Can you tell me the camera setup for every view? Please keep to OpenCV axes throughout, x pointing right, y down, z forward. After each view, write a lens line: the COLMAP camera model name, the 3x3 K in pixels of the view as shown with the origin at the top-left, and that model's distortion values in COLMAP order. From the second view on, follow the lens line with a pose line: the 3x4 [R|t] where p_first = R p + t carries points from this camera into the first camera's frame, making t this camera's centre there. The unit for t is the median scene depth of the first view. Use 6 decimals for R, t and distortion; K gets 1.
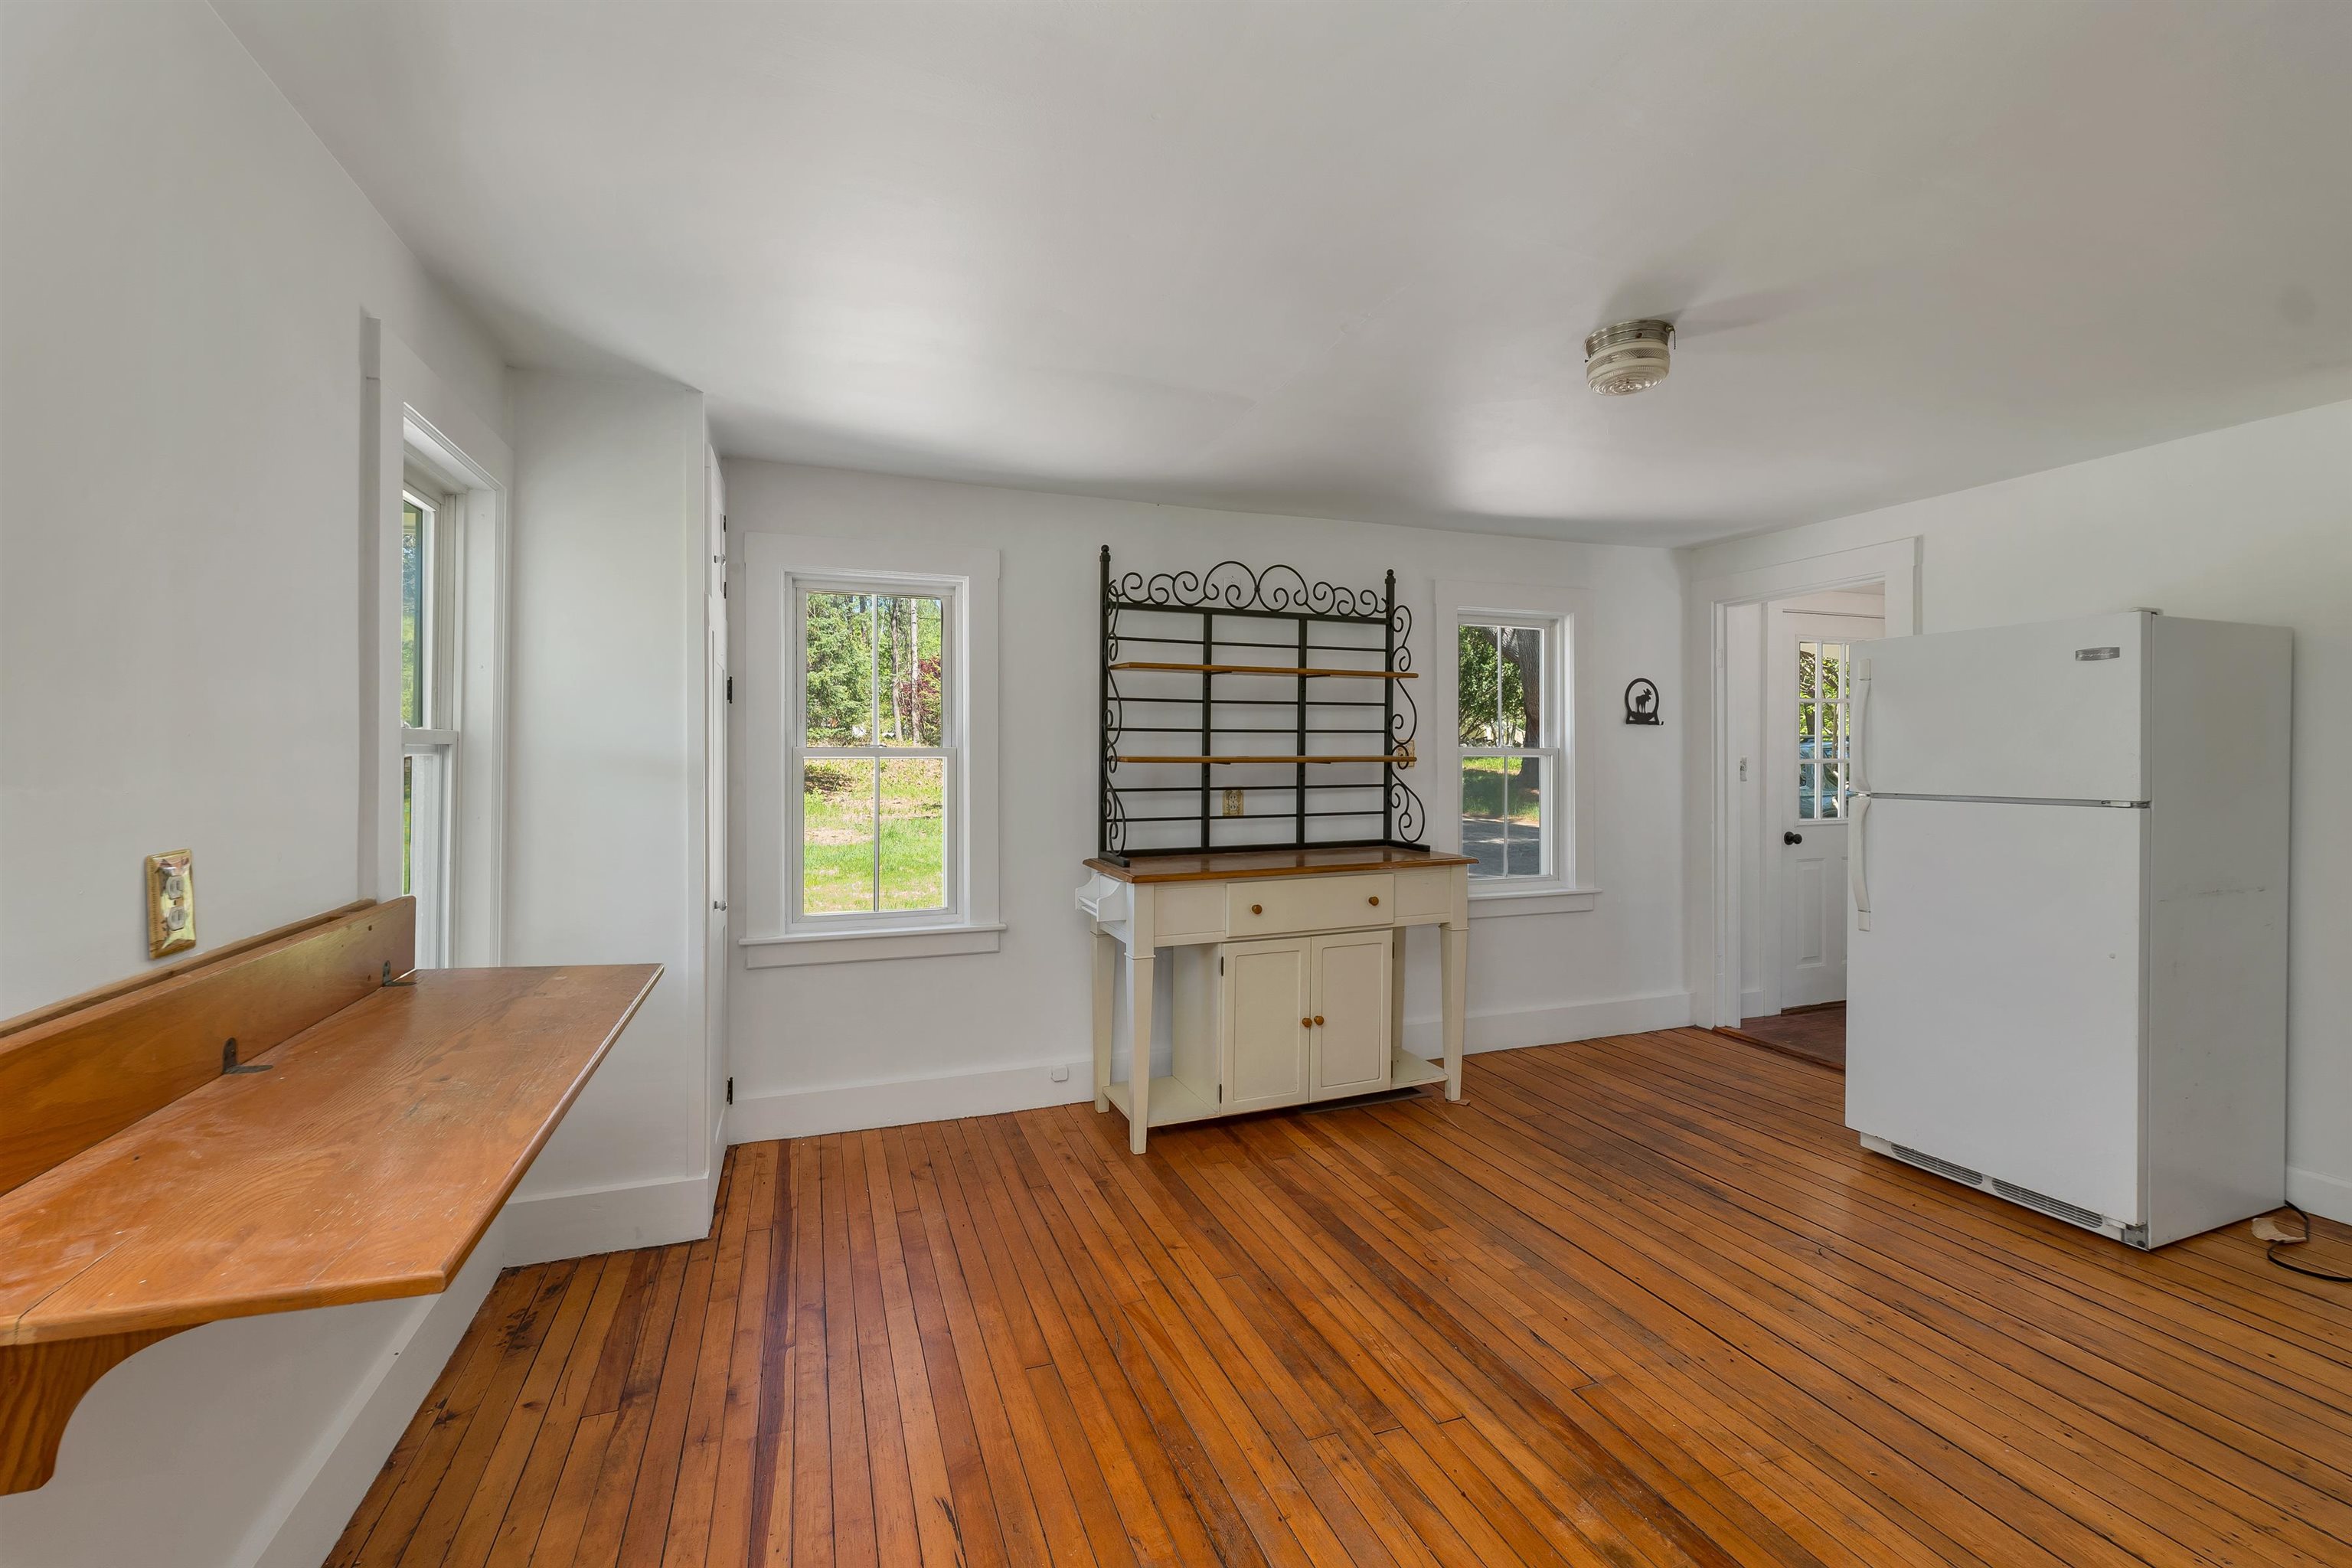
lens RADIAL K [[978.9, 0, 1130.9], [0, 978.9, 764.0], [0, 0, 1]] dist [0.005719, -0.001001]
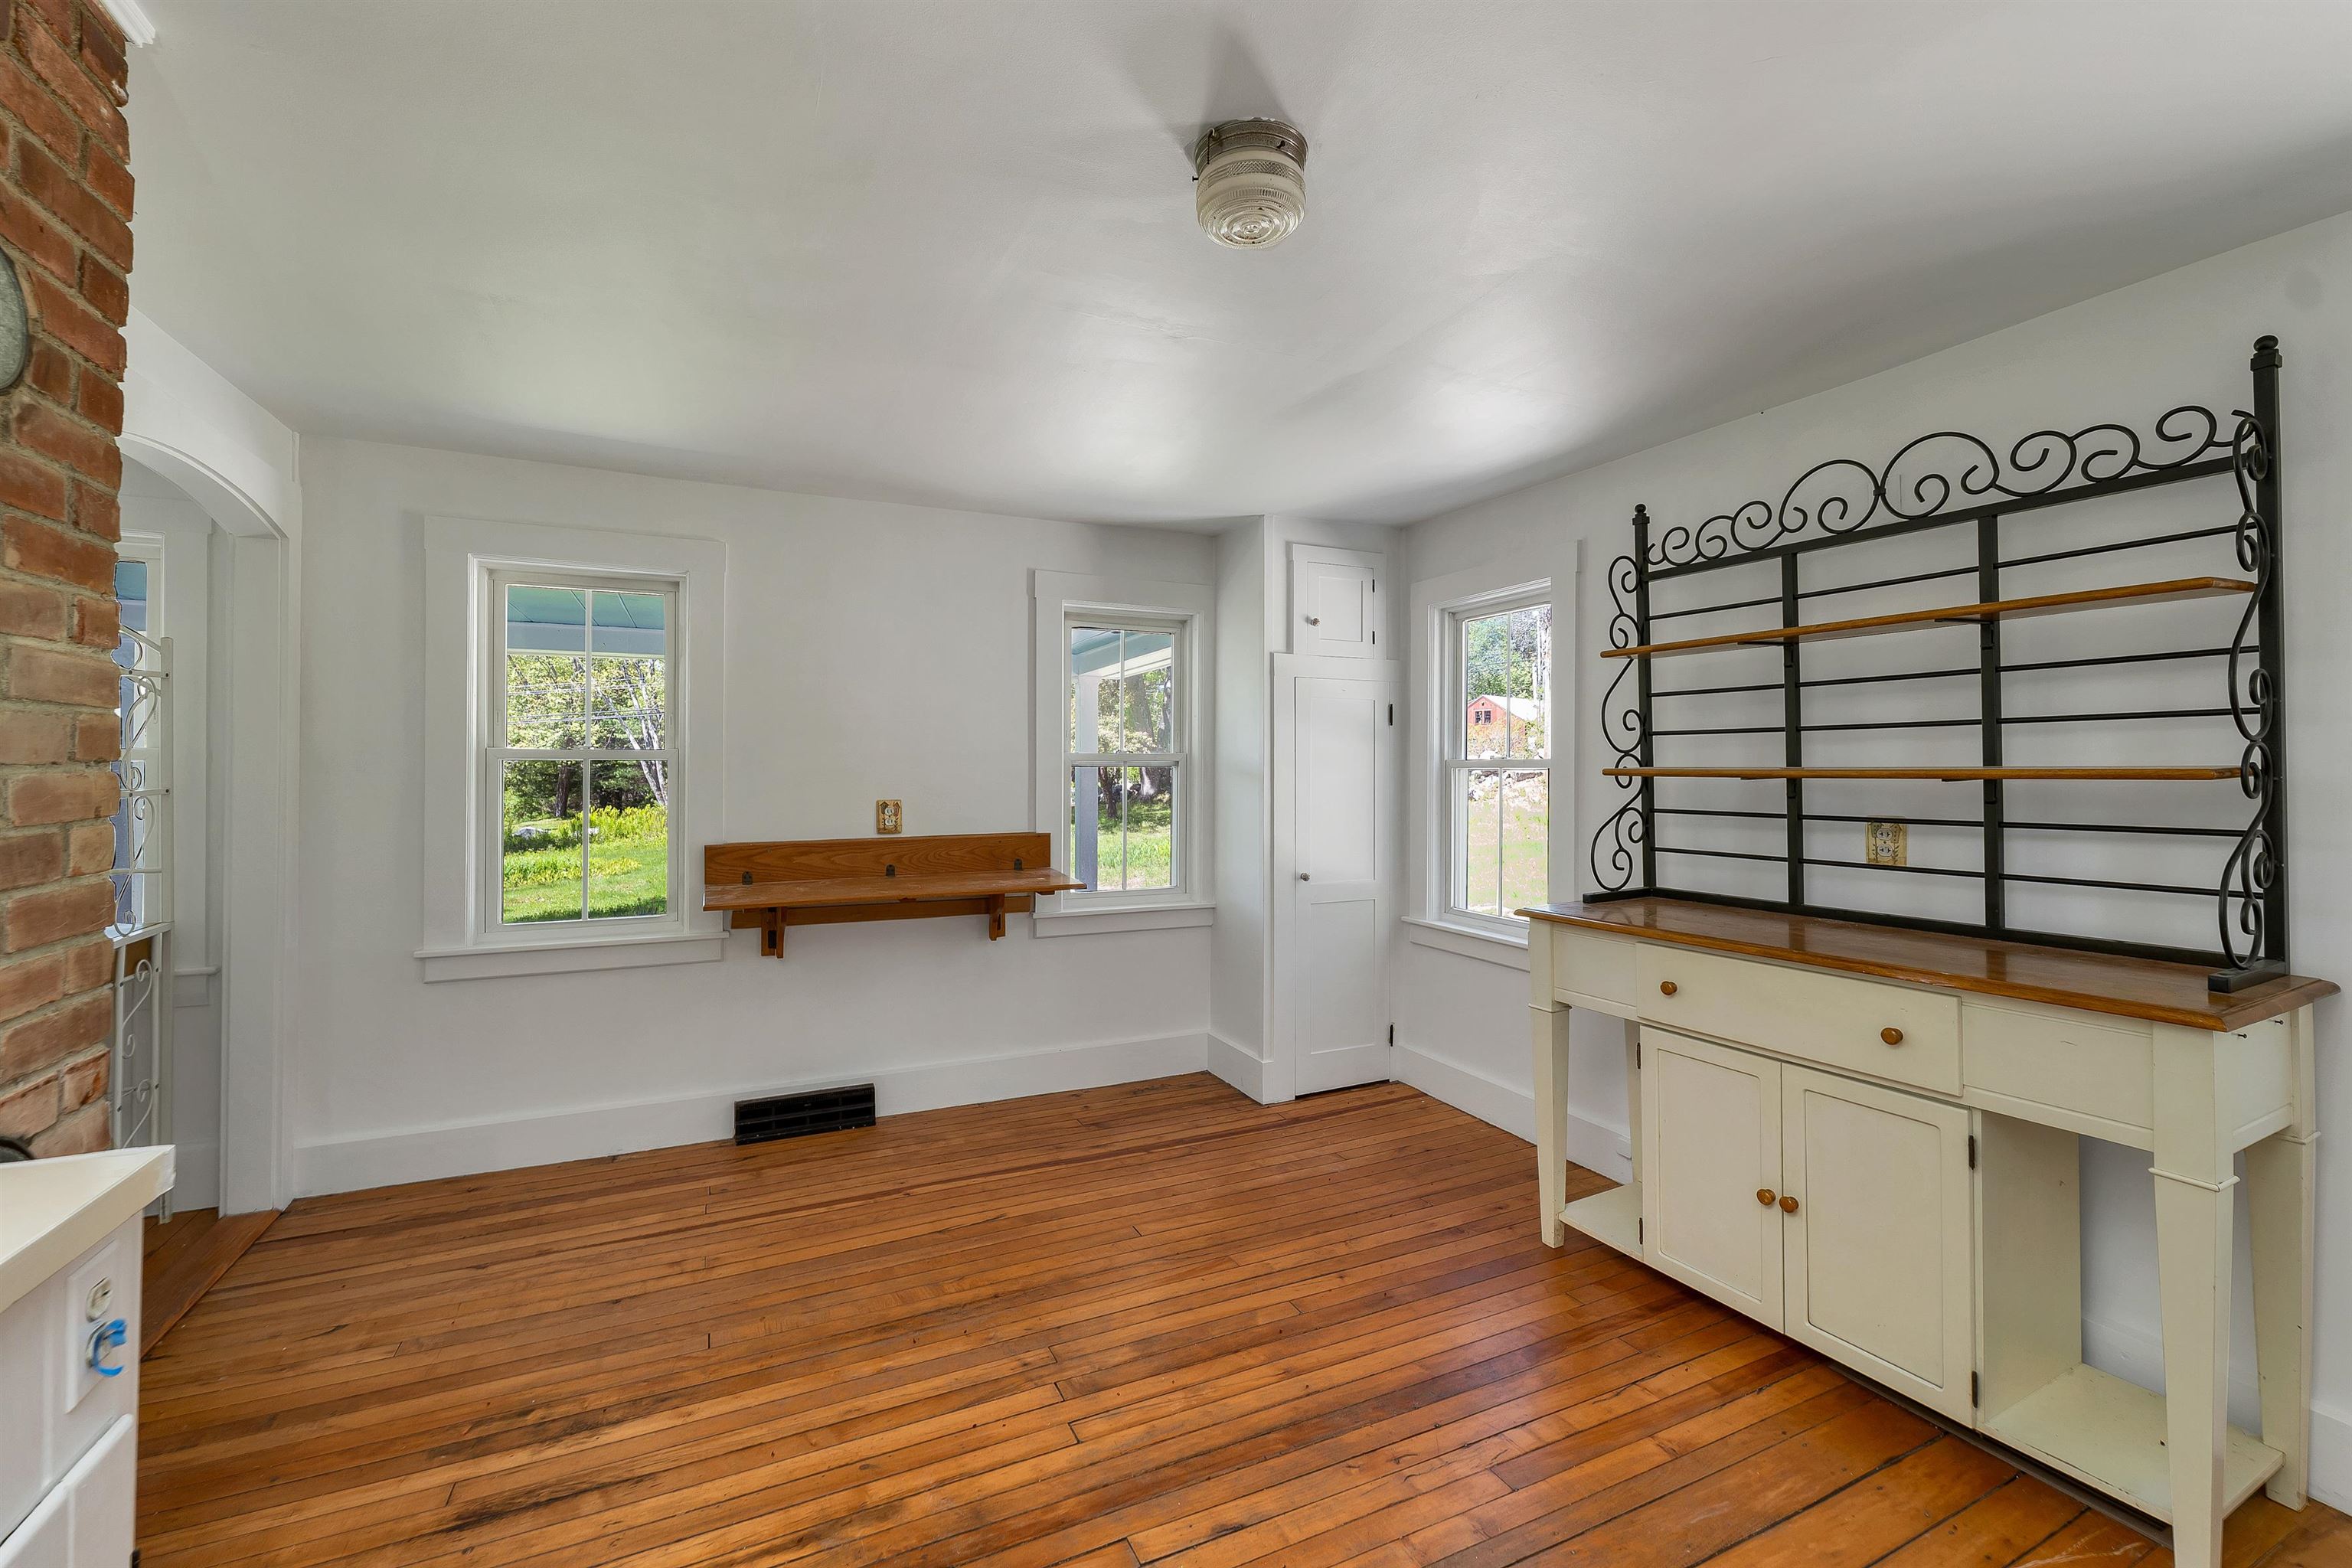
lens RADIAL K [[978.9, 0, 1196.1], [0, 978.9, 765.6], [0, 0, 1]] dist [0.005719, -0.001001]
pose [[0.120135, -0.001799, -0.992756, 0.739829], [-0.008742, 0.999958, -0.002869, -0.003997], [0.992719, 0.009023, 0.120114, 0.554234]]
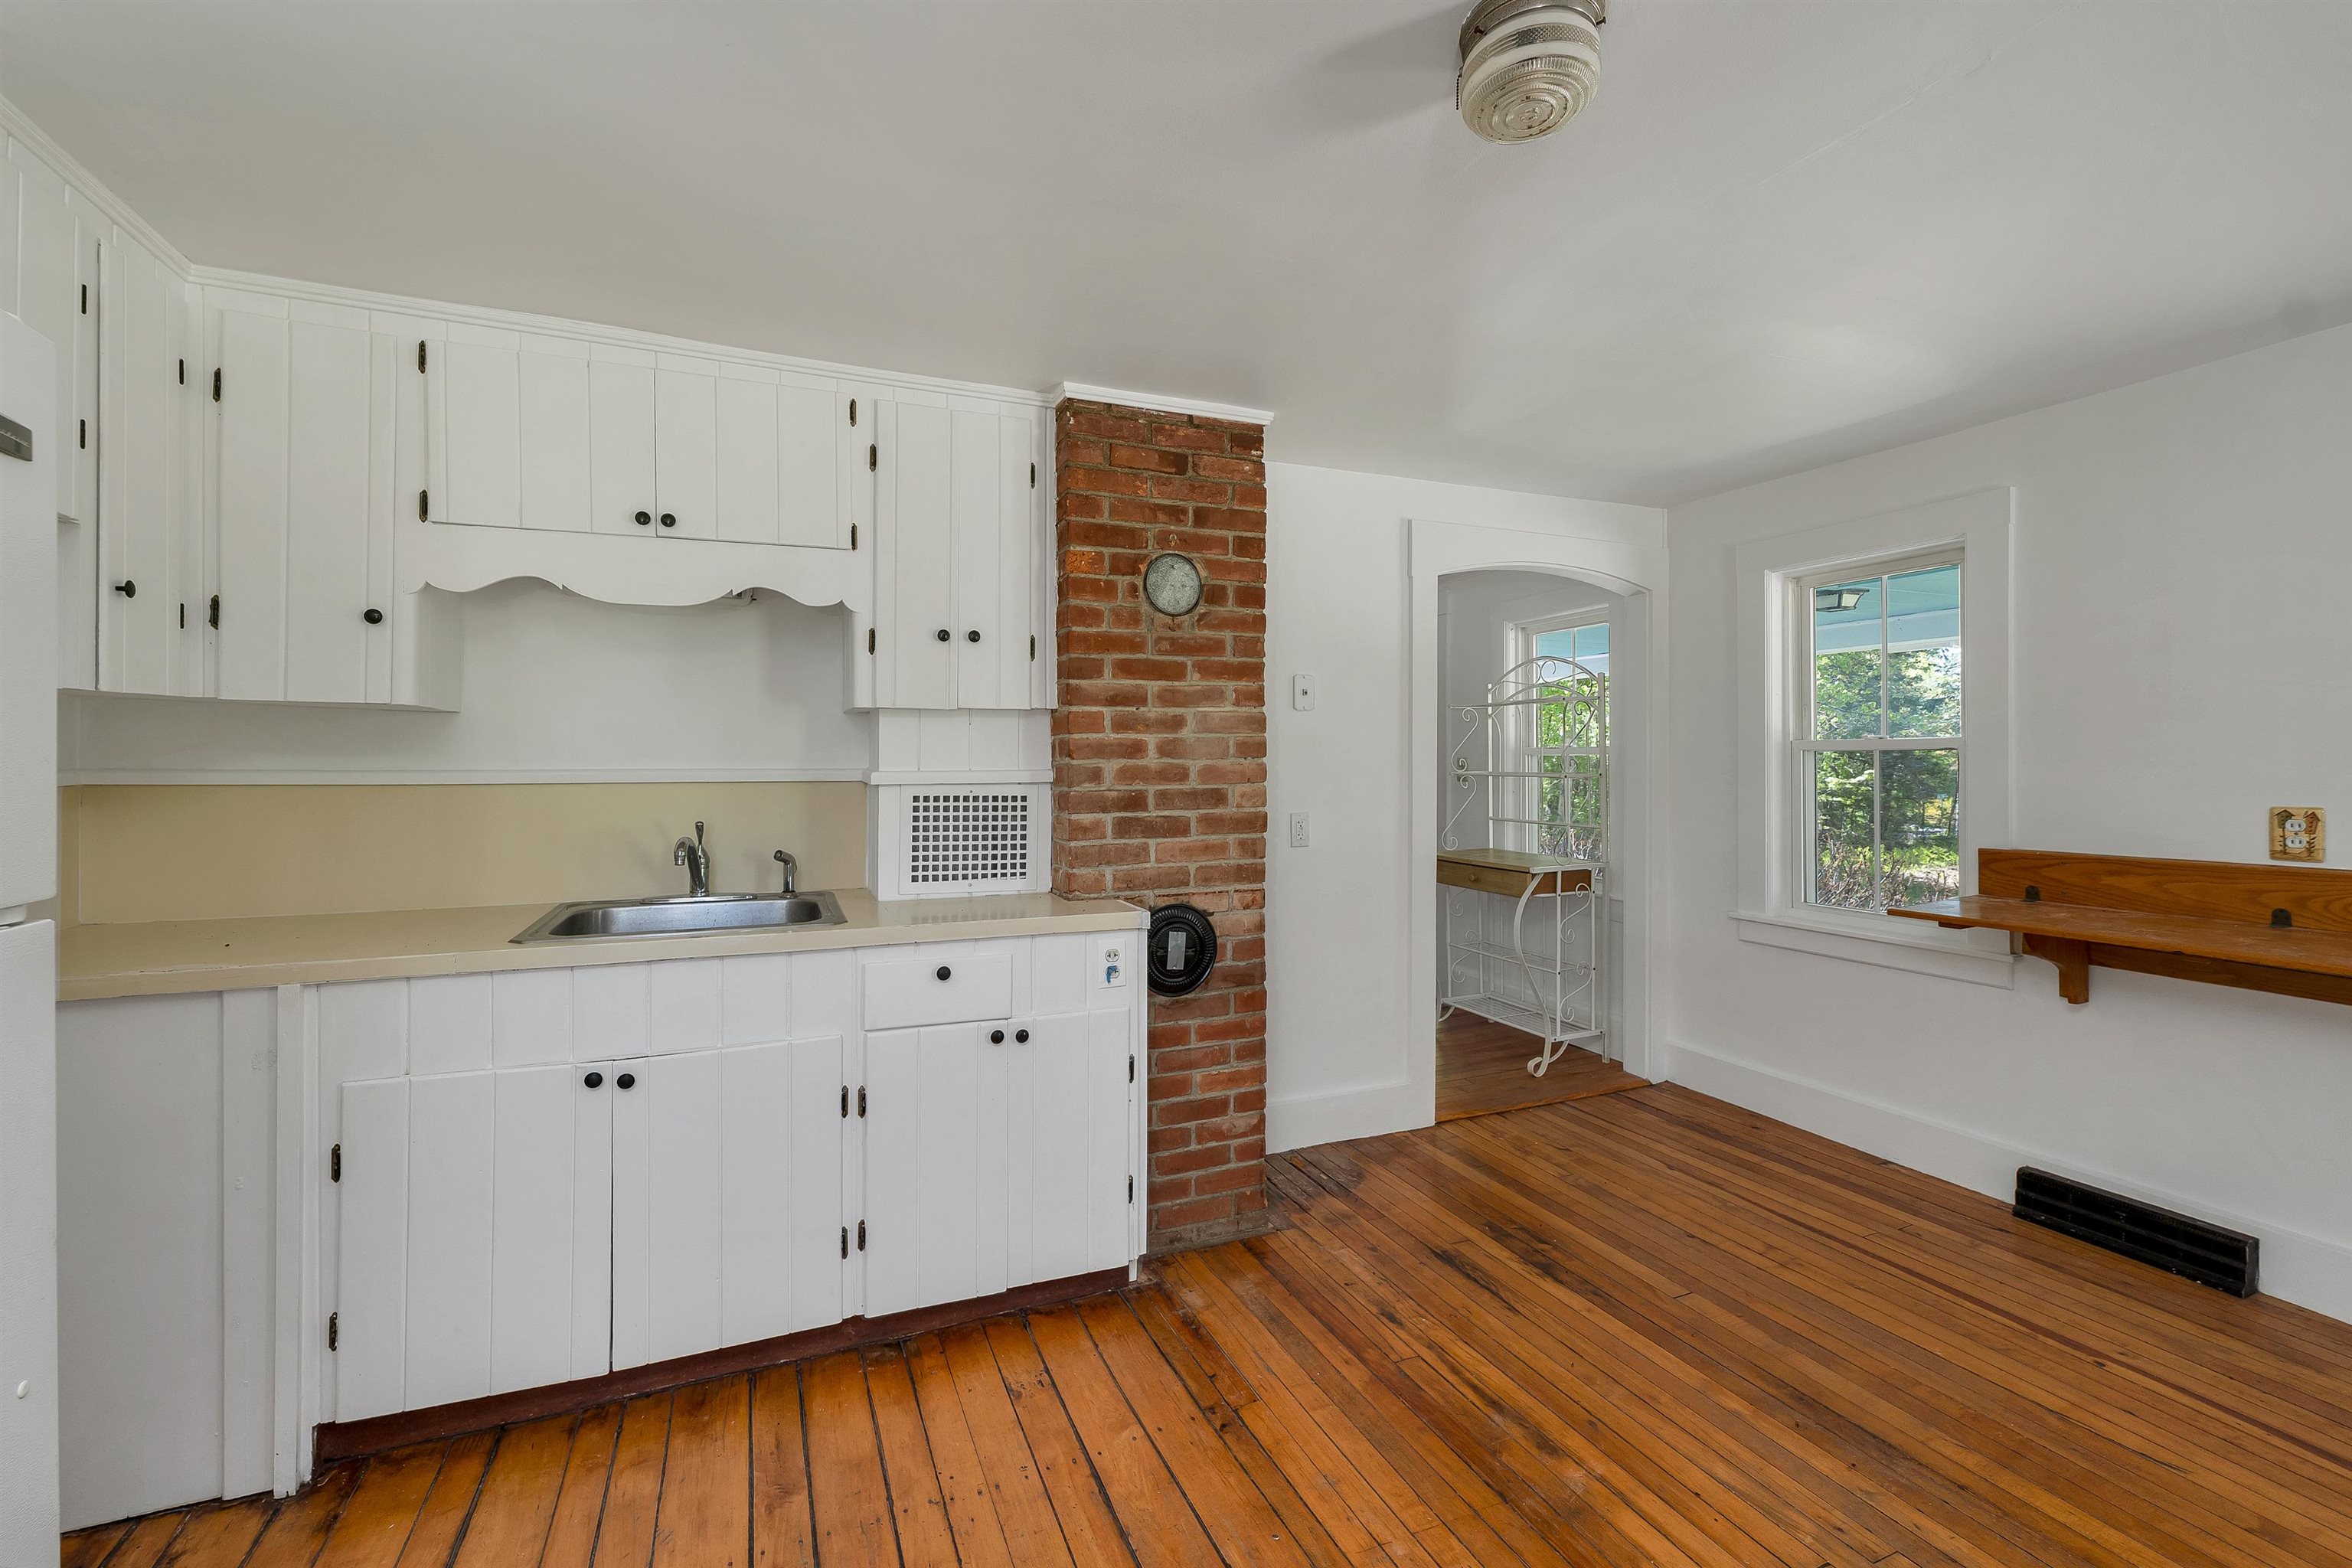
lens RADIAL K [[978.9, 0, 1131.4], [0, 978.9, 760.0], [0, 0, 1]] dist [0.005719, -0.001001]
pose [[-0.998687, 0.003924, -0.051068, 0.480905], [0.003532, 0.999964, 0.007753, -0.007332], [0.051096, 0.007563, -0.998665, 0.982026]]
